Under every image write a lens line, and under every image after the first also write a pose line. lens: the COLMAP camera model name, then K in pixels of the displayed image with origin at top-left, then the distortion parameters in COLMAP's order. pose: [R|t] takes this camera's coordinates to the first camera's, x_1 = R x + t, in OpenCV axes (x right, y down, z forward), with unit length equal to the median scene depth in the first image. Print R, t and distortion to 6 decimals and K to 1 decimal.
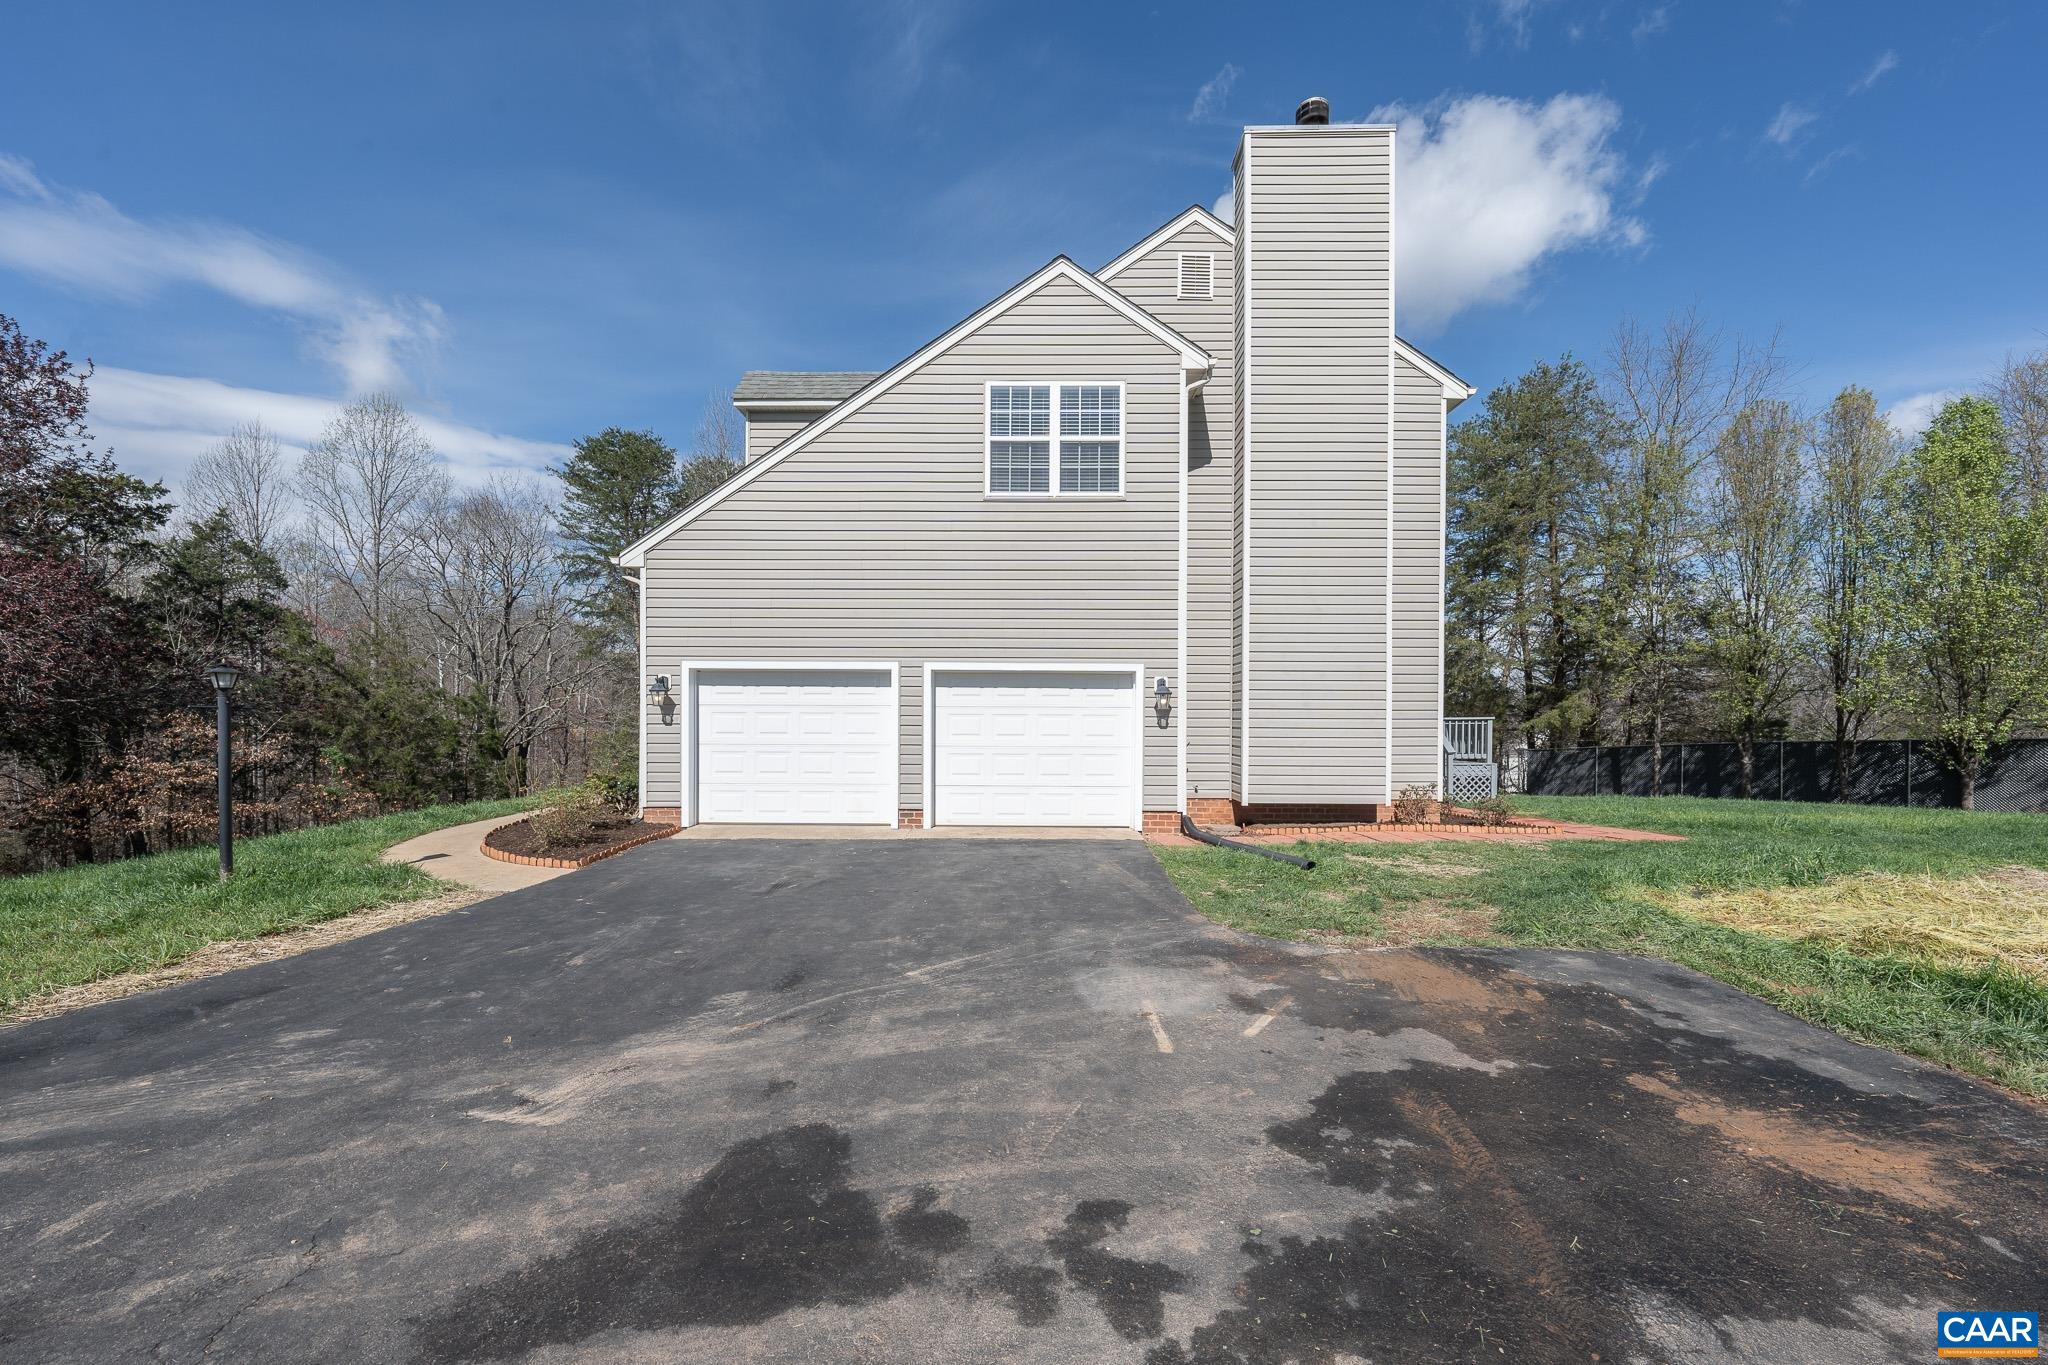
lens RADIAL K [[755.8, 0, 1021.1], [0, 755.8, 731.5], [0, 0, 1]] dist [-0.000906, 0.000045]
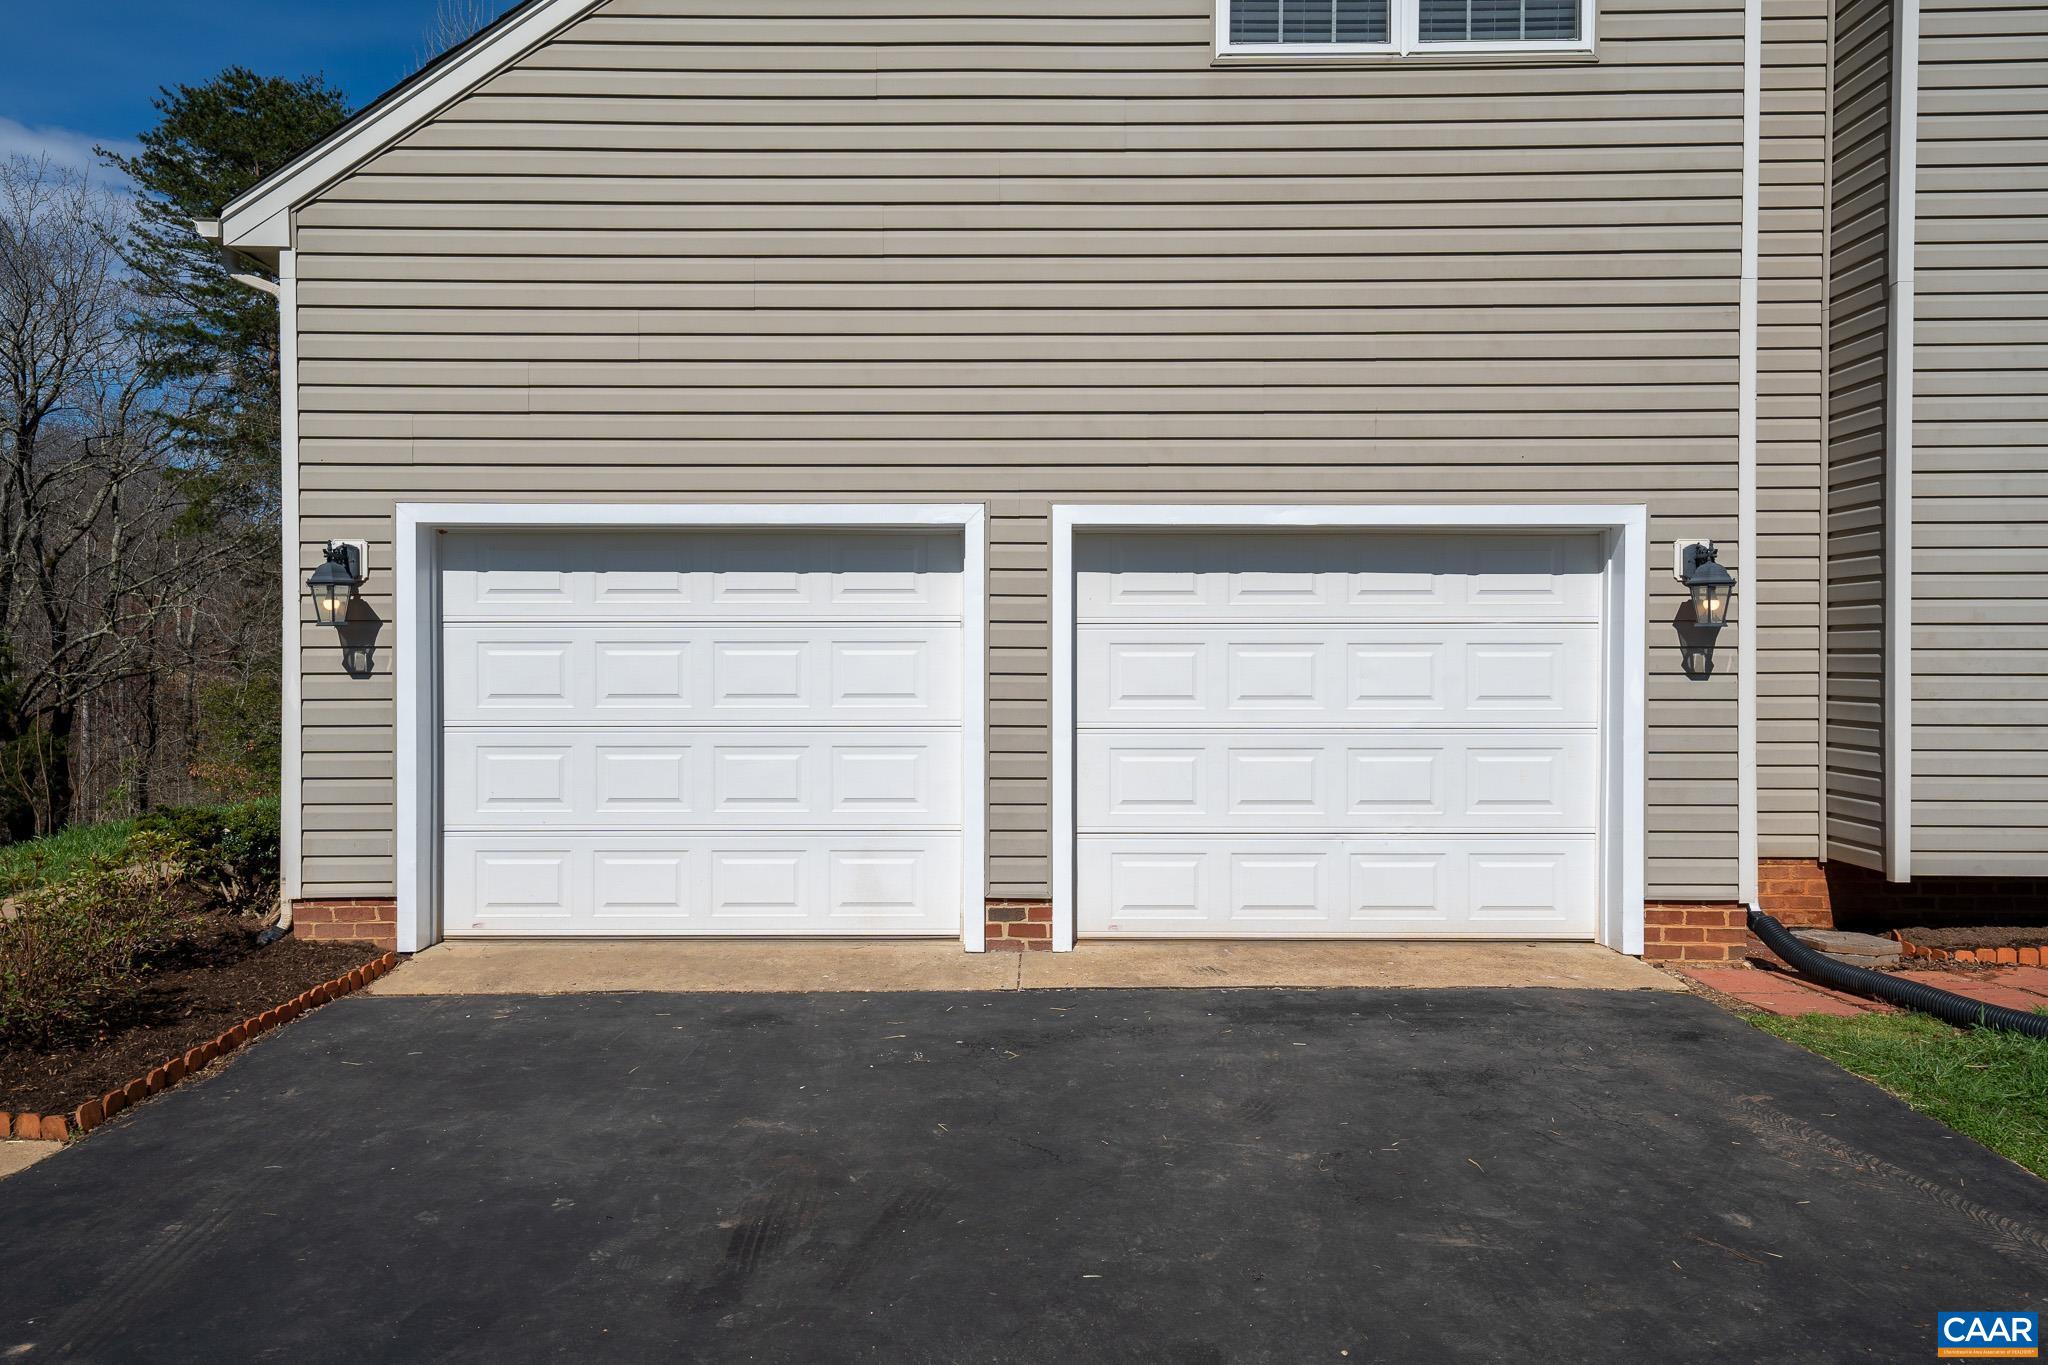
lens RADIAL K [[1363.5, 0, 1016.8], [0, 1363.5, 669.9], [0, 0, 1]] dist [0.029235, 0.001822]
pose [[0.999928, -0.005555, 0.010608, -0.151921], [0.005584, 0.999981, -0.002792, -0.008056], [-0.010592, 0.002851, 0.999940, 0.322848]]
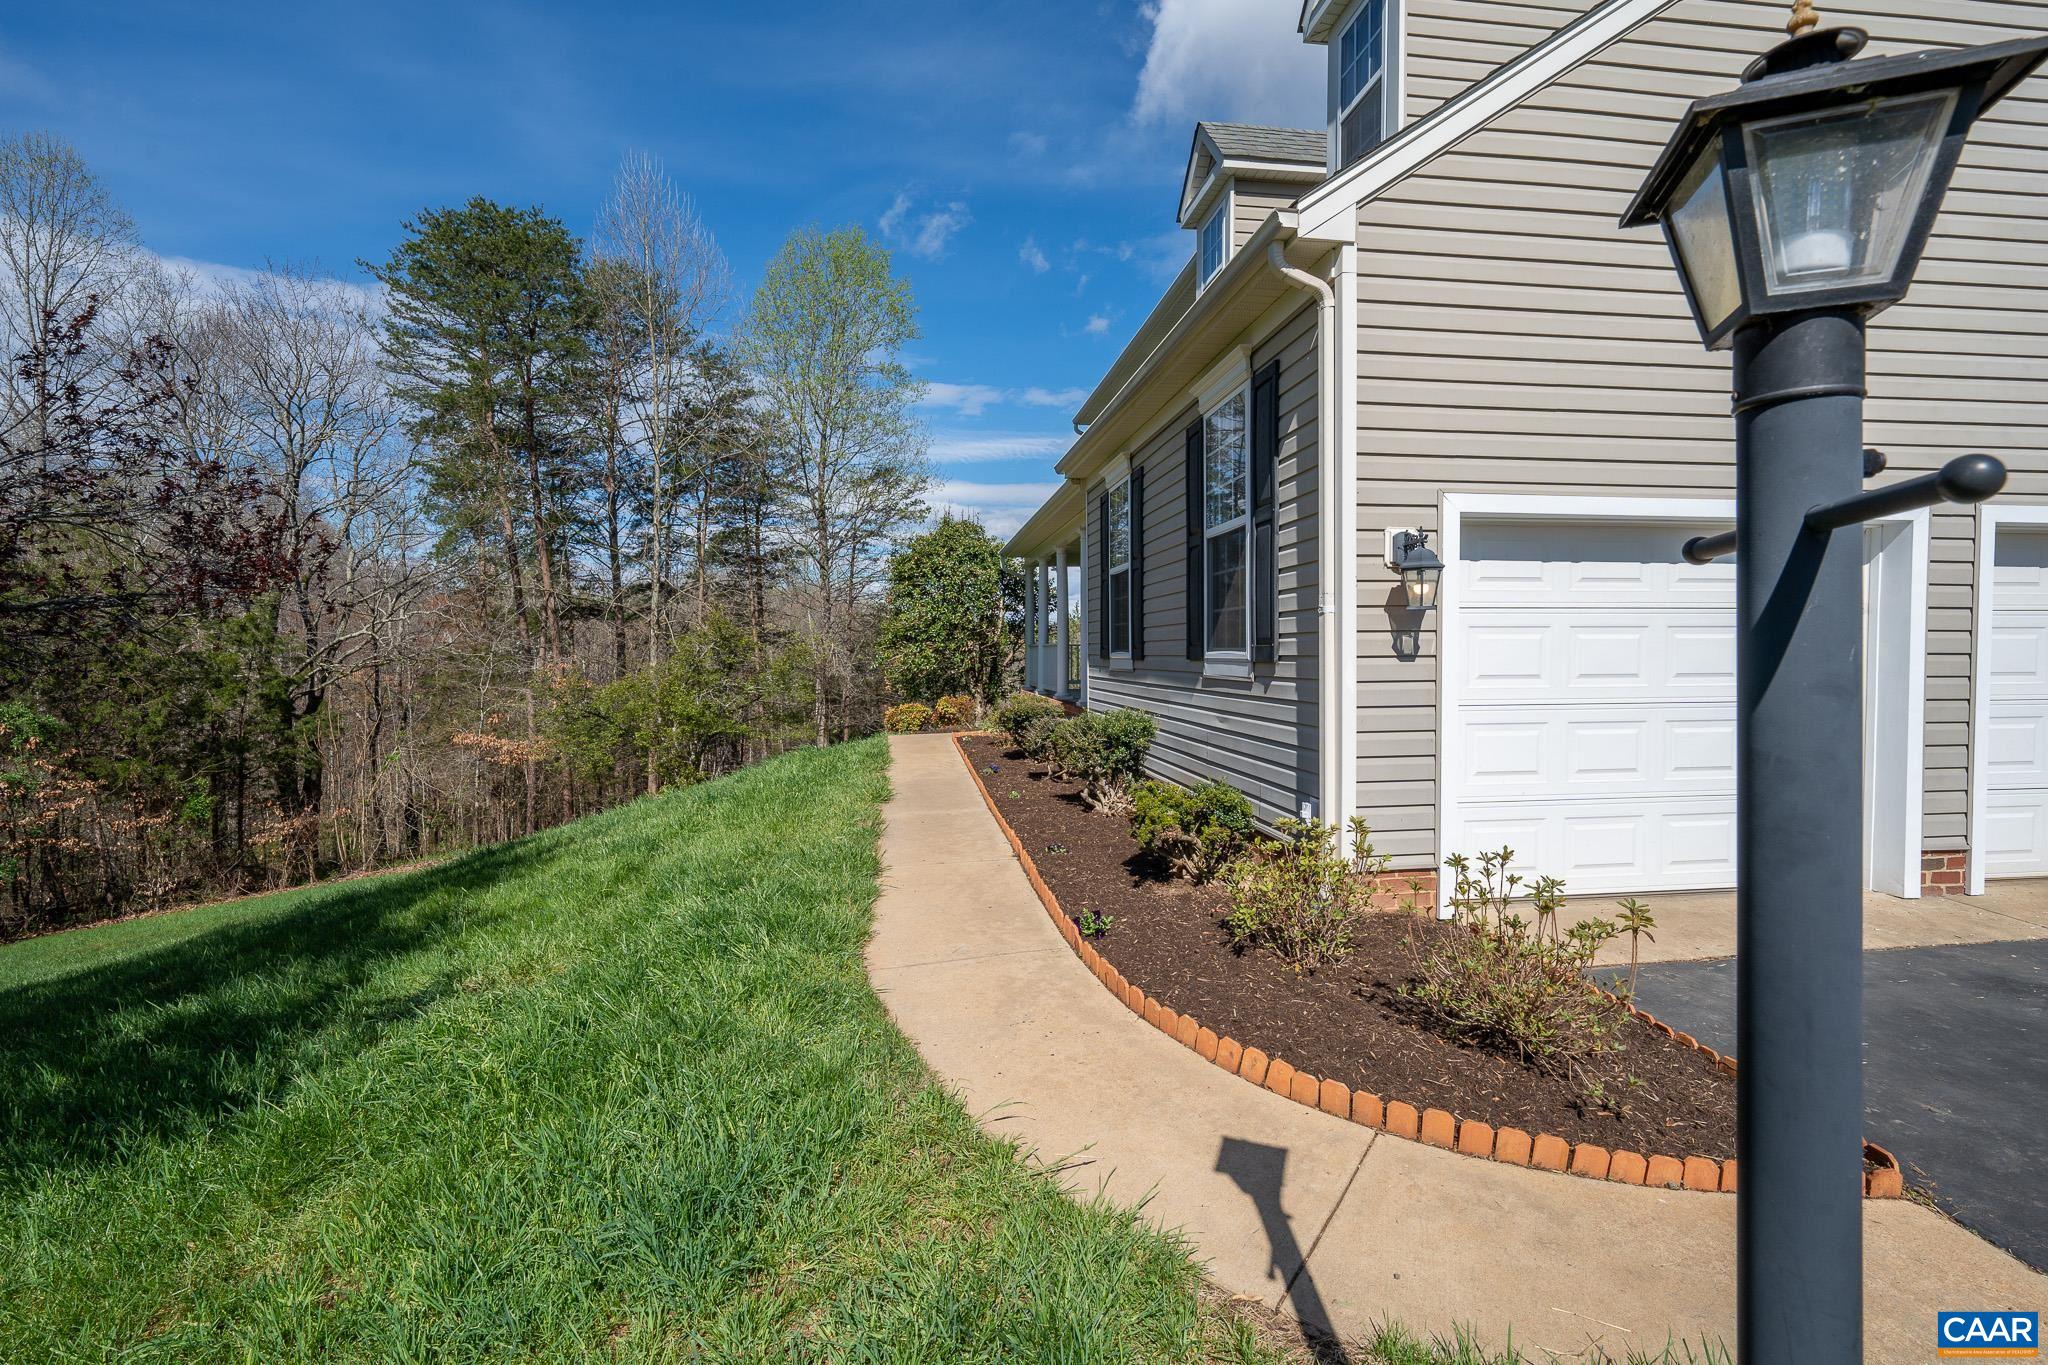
lens RADIAL K [[913.5, 0, 1018.8], [0, 913.5, 675.3], [0, 0, 1]] dist [-0.004233, 0.000290]
pose [[0.988680, -0.013313, 0.149445, -0.734090], [0.011059, 0.999812, 0.015903, -0.009862], [-0.149628, -0.014070, 0.988642, 0.566674]]
